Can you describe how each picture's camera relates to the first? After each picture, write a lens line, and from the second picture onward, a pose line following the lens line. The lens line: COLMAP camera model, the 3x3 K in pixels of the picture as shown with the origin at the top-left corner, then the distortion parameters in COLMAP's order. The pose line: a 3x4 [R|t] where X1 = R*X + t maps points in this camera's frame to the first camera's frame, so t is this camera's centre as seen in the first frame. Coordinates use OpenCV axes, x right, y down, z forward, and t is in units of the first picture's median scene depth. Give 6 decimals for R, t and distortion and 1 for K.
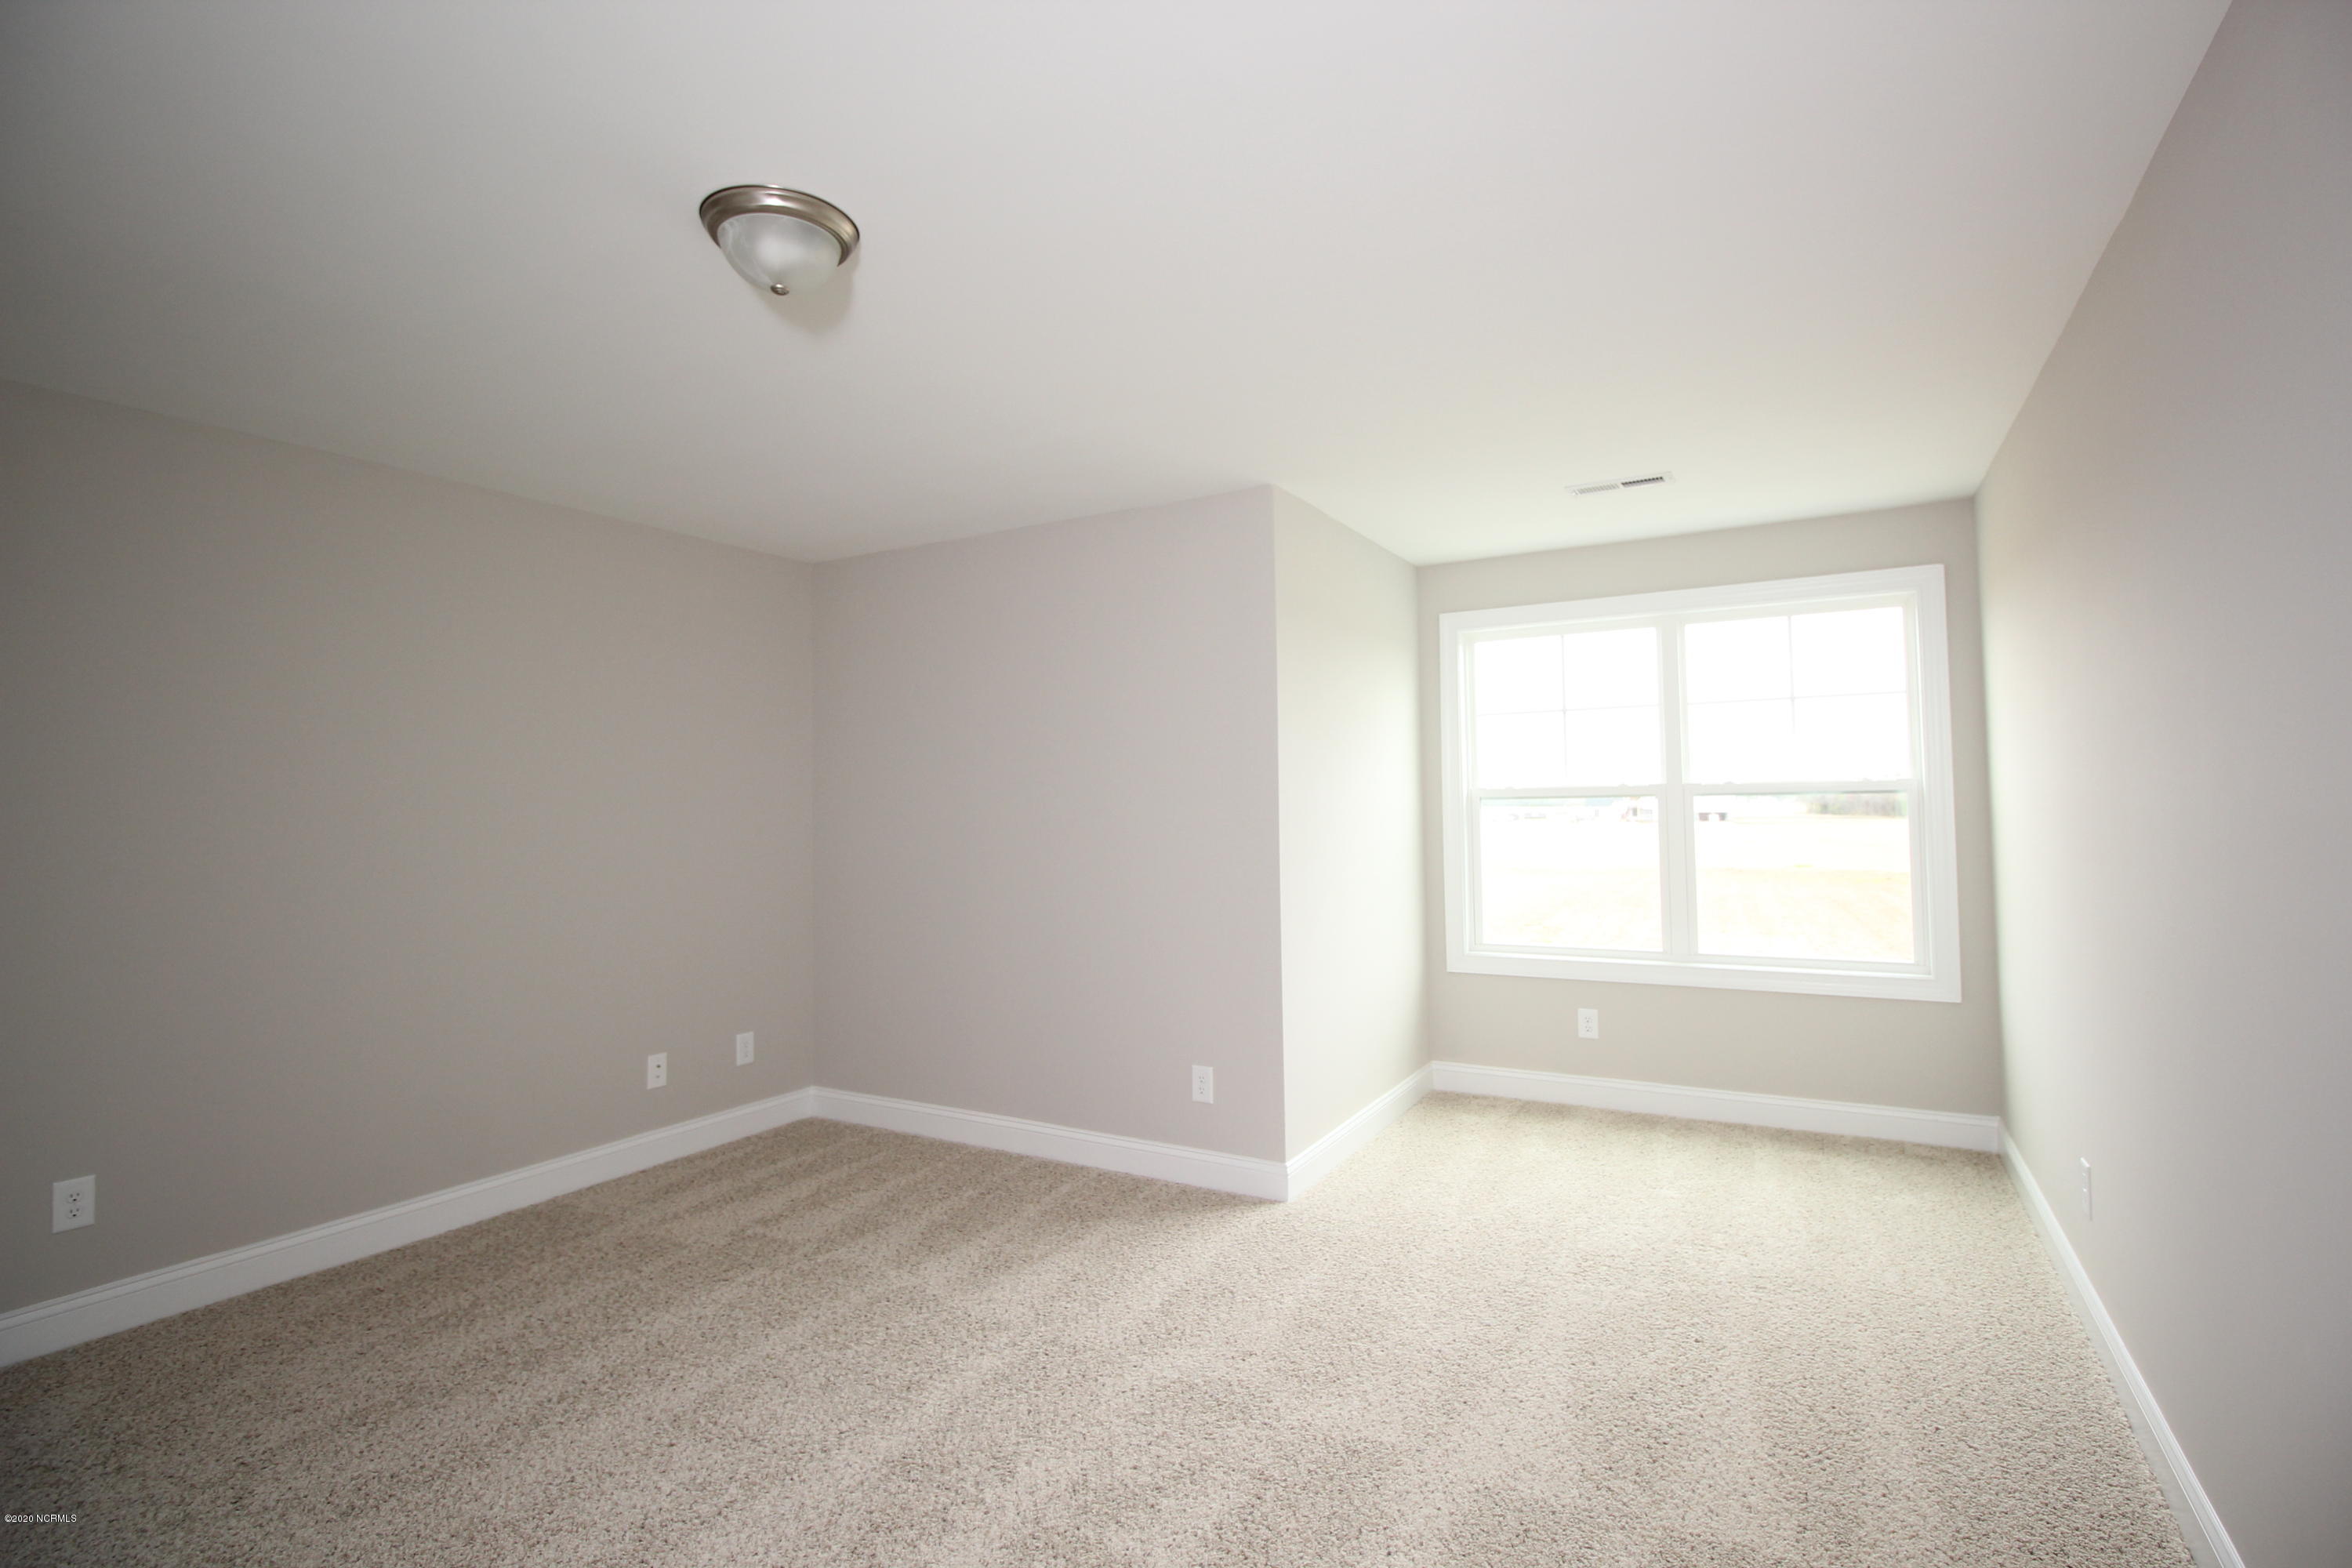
lens RADIAL K [[1104.7, 0, 1189.5], [0, 1104.7, 760.4], [0, 0, 1]] dist [-0.002867, -0.010314]
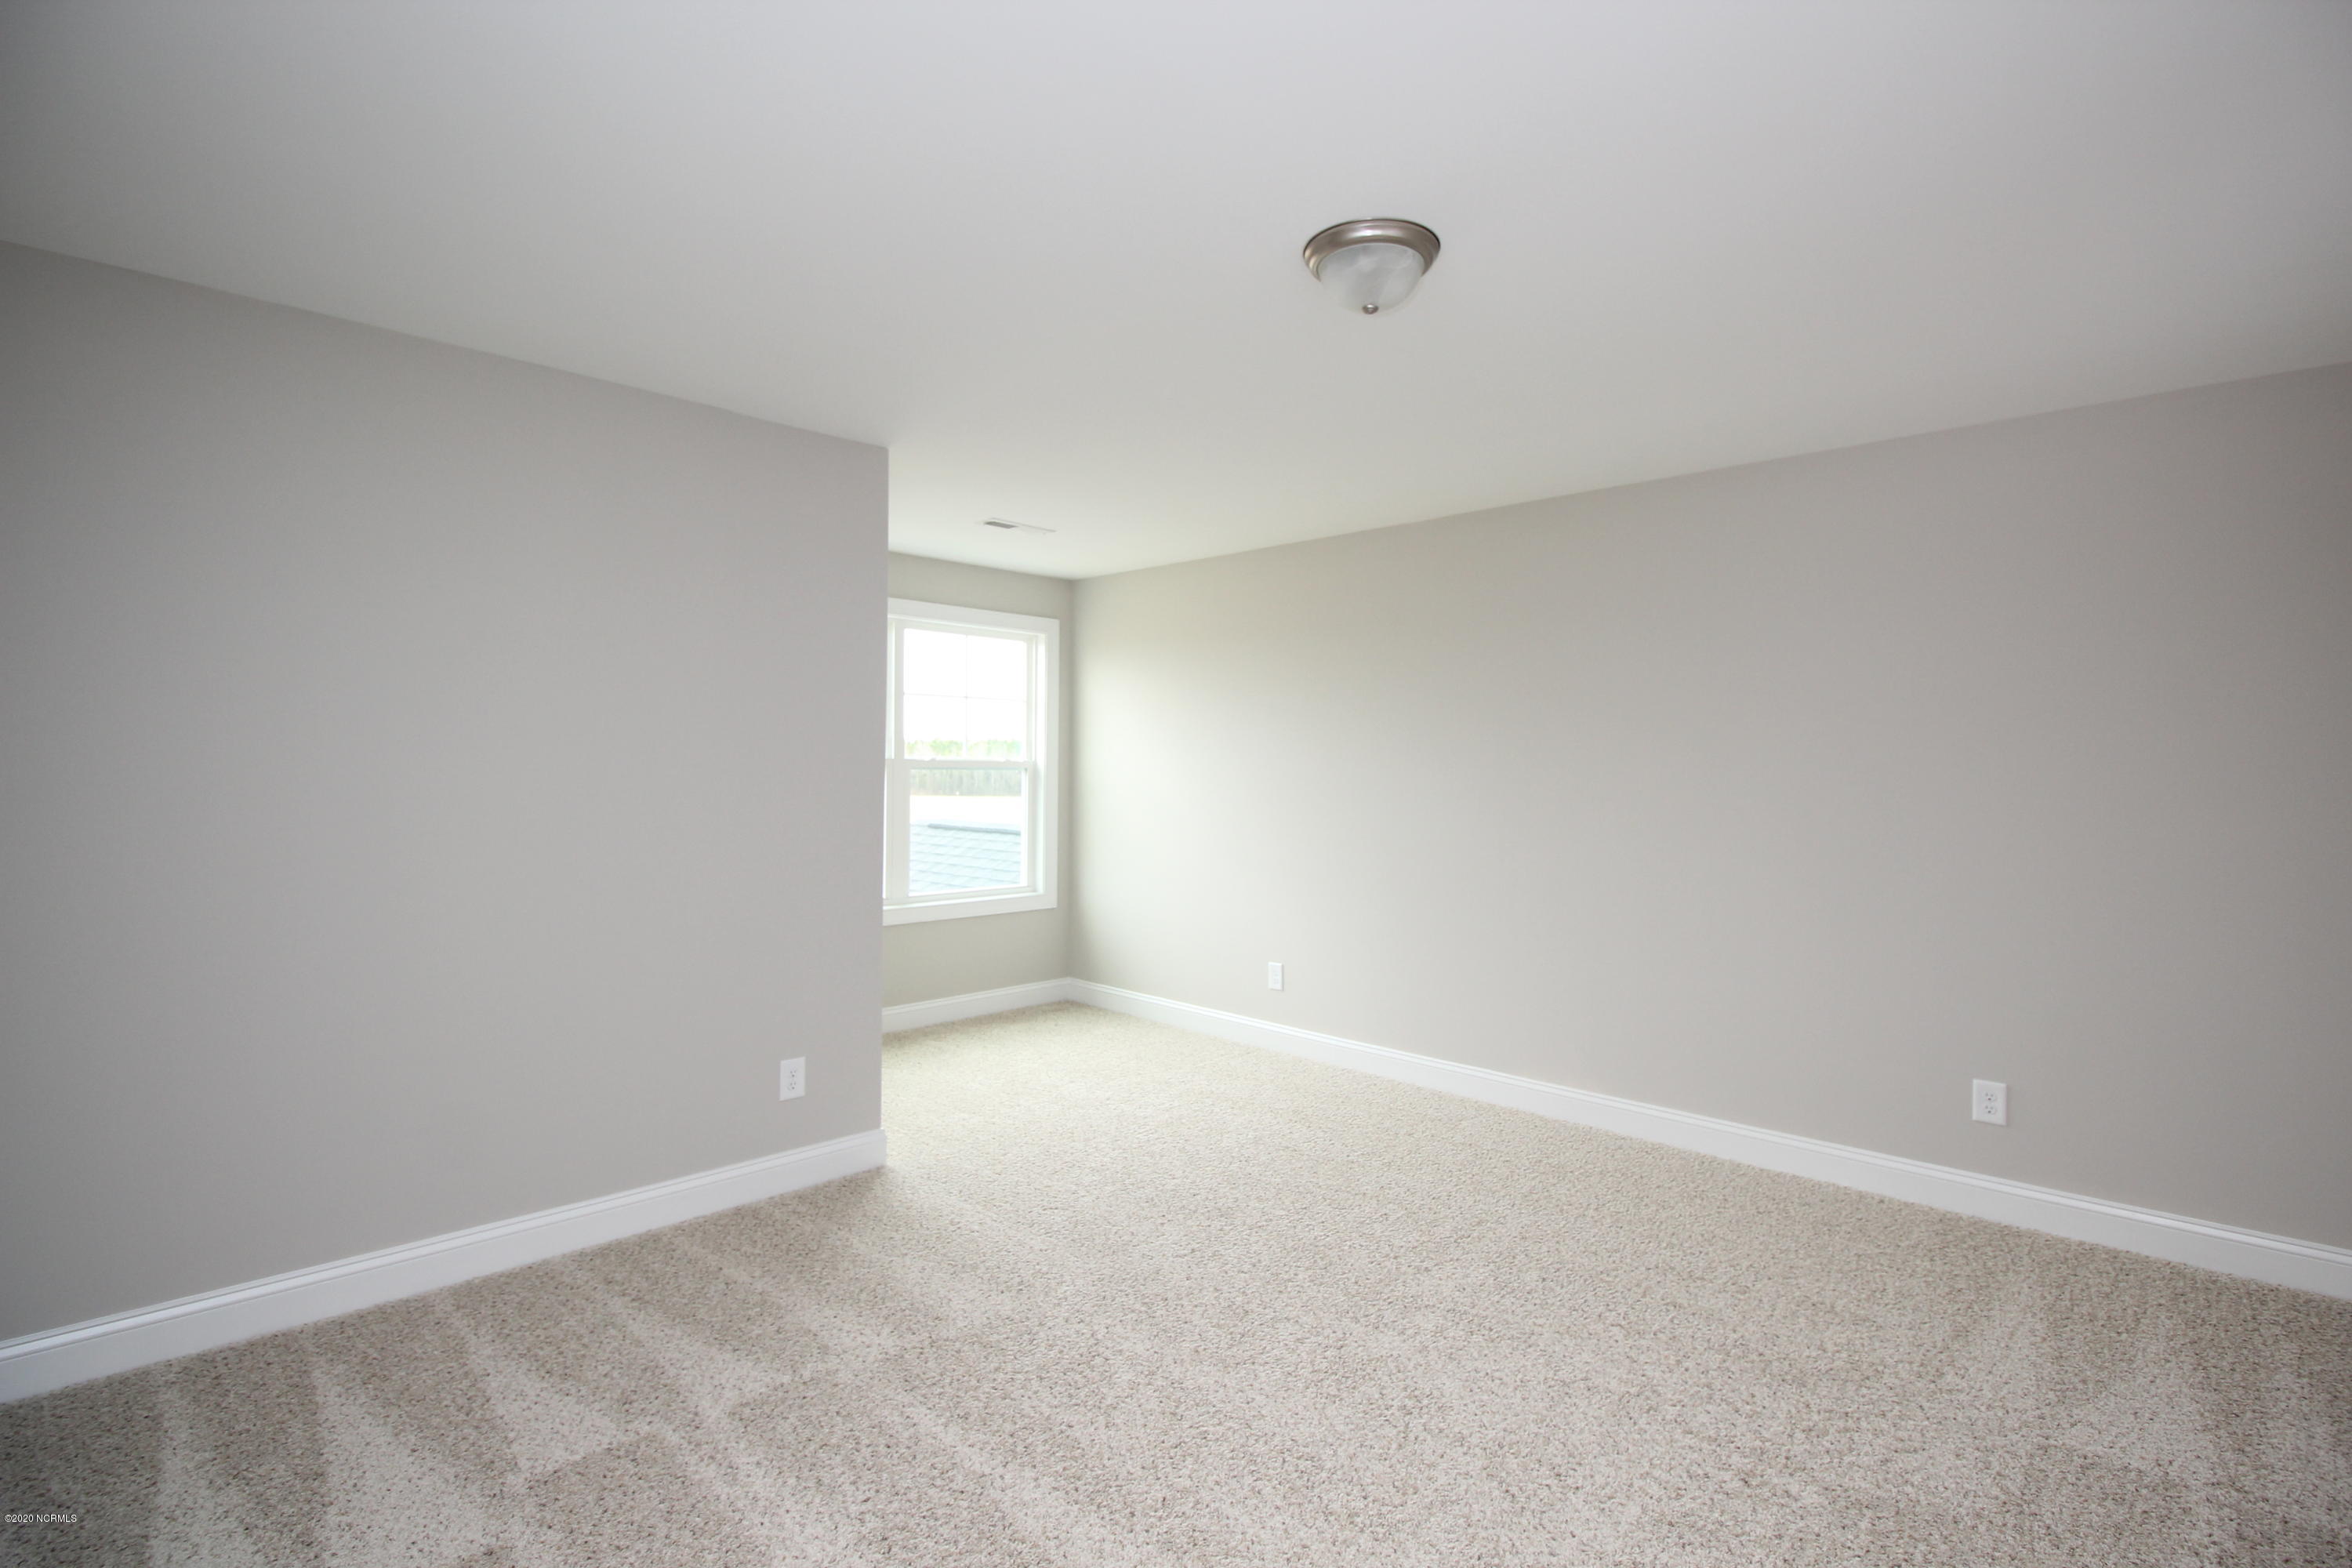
lens RADIAL K [[1104.7, 0, 1189.5], [0, 1104.7, 760.4], [0, 0, 1]] dist [-0.002867, -0.010314]
pose [[0.263166, 0.021466, 0.964512, -0.739355], [-0.035106, 0.999303, -0.012662, 0.029817], [-0.964112, -0.030528, 0.263737, 0.428257]]
